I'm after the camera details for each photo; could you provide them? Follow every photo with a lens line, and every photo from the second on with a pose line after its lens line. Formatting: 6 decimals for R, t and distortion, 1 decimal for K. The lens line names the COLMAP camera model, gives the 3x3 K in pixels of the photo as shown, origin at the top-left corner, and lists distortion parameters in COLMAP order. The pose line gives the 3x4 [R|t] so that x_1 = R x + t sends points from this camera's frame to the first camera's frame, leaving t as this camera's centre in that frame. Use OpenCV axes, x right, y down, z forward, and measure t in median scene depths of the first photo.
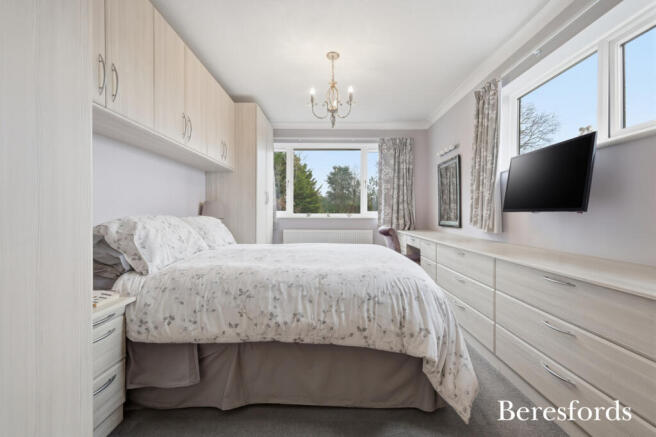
lens RADIAL K [[287.4, 0, 327.1], [0, 287.4, 216.3], [0, 0, 1]] dist [0.001607, -0.000494]
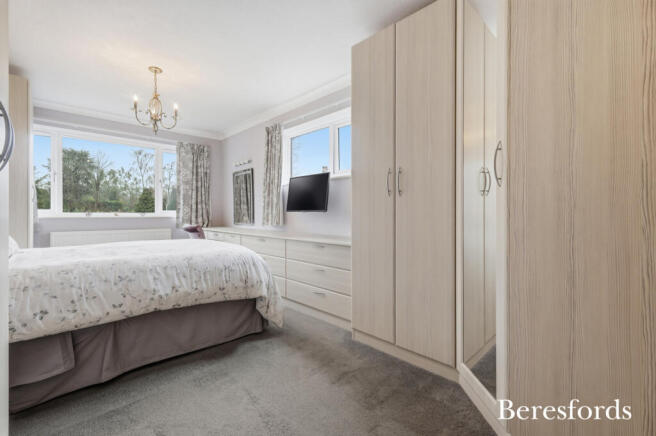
lens RADIAL K [[287.4, 0, 327.8], [0, 287.4, 215.0], [0, 0, 1]] dist [0.001607, -0.000494]
pose [[0.718913, -0.007158, 0.695064, -0.392329], [0.007375, 0.999969, 0.002671, 0.001664], [-0.695061, 0.003206, 0.718943, -0.358378]]
